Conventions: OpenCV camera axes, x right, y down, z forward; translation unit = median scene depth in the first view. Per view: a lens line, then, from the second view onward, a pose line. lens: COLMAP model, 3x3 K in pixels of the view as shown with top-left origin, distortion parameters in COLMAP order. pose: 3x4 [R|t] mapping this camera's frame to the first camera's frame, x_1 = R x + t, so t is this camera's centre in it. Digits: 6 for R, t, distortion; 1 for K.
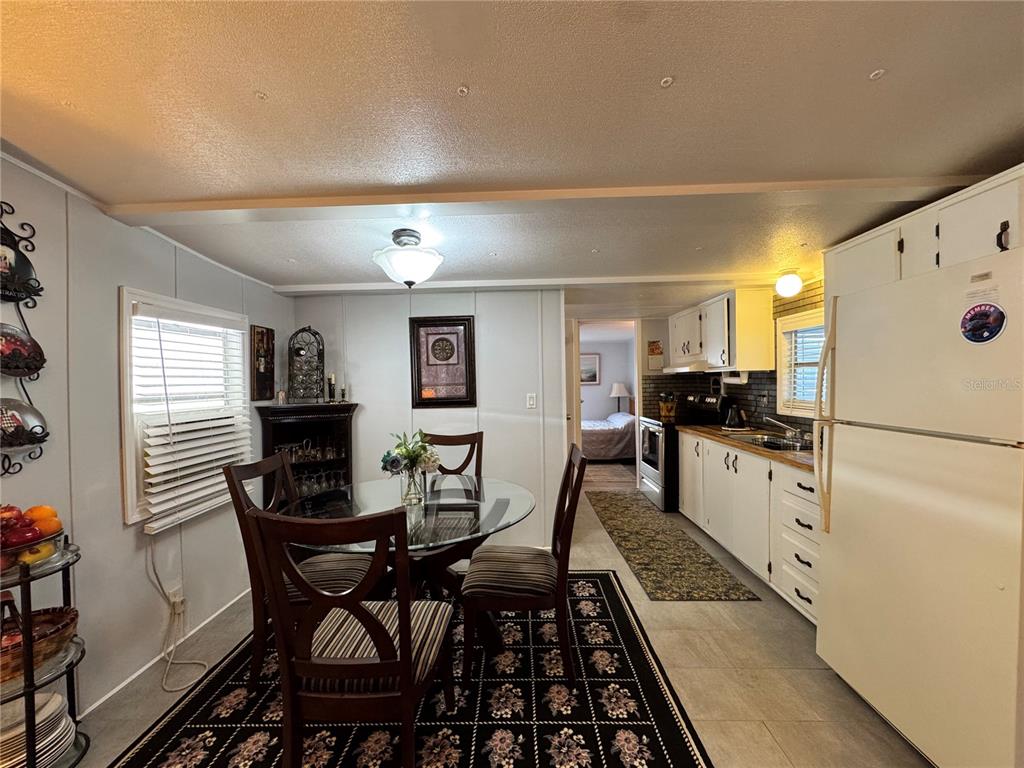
lens RADIAL K [[411.3, 0, 512.7], [0, 411.3, 386.4], [0, 0, 1]] dist [-0.001522, -0.000209]
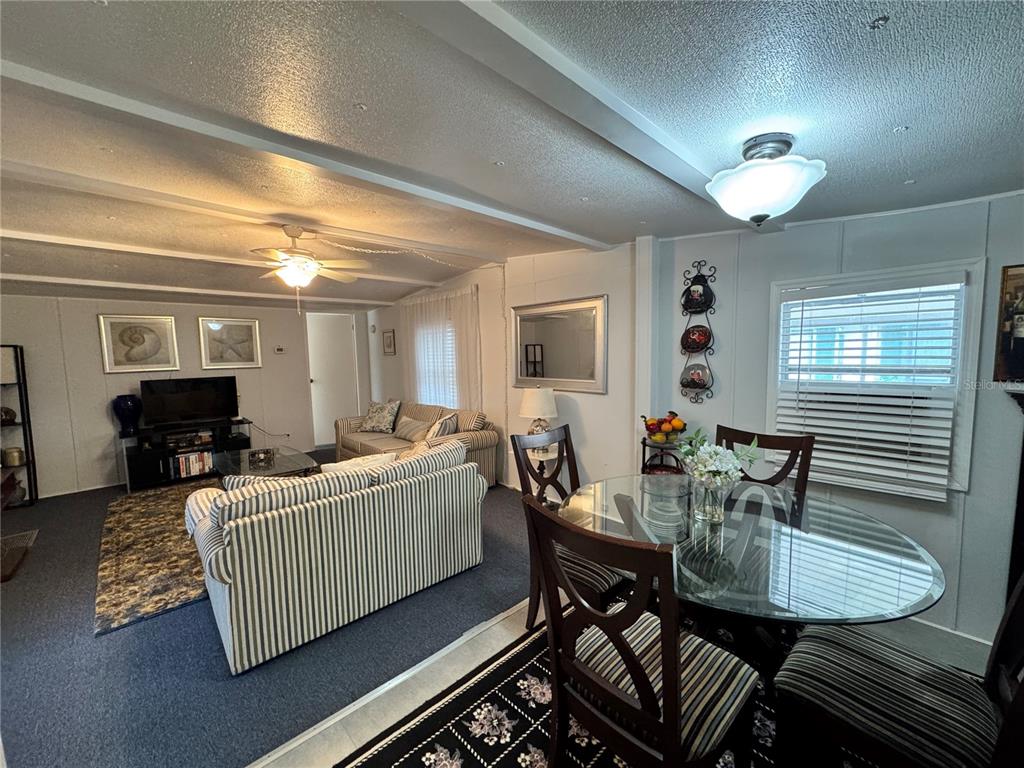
lens RADIAL K [[411.3, 0, 512.7], [0, 411.3, 386.4], [0, 0, 1]] dist [-0.001522, -0.000209]
pose [[-0.707195, 0.088916, -0.701405, 0.406588], [0.023396, 0.994460, 0.102477, -0.044779], [0.706631, 0.056061, -0.705358, 0.926159]]
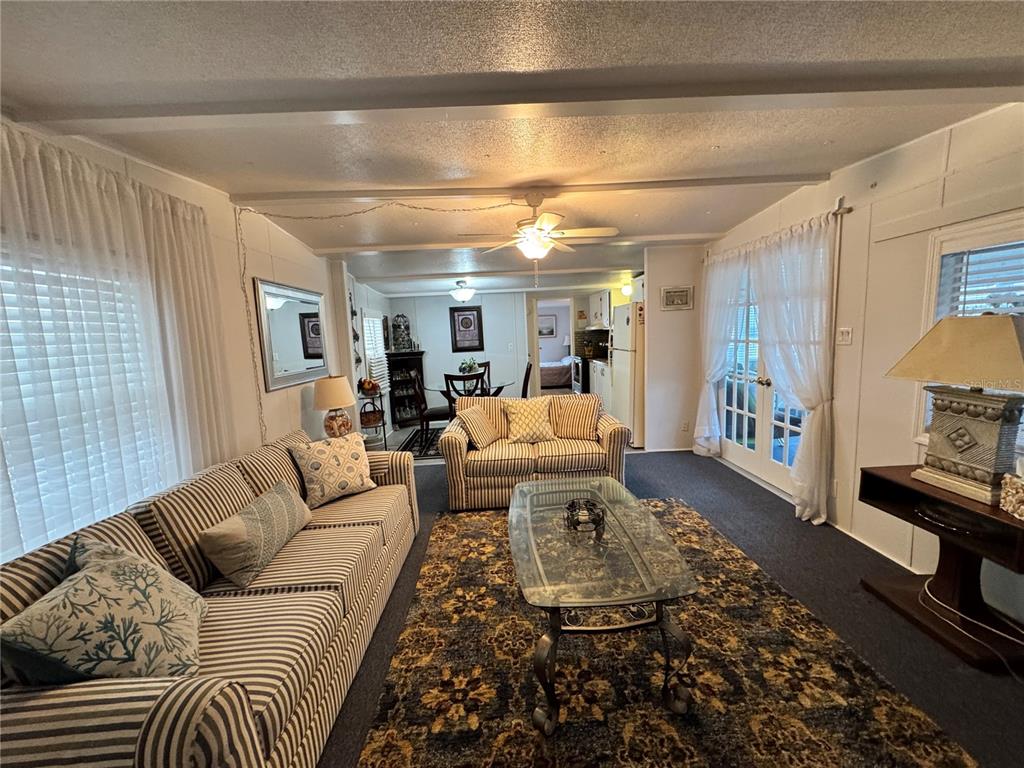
lens RADIAL K [[411.3, 0, 512.7], [0, 411.3, 386.4], [0, 0, 1]] dist [-0.001522, -0.000209]
pose [[0.997681, -0.035094, 0.058320, -0.084354], [0.028252, 0.993050, 0.114254, -0.005118], [-0.061924, -0.112341, 0.991738, -1.251650]]
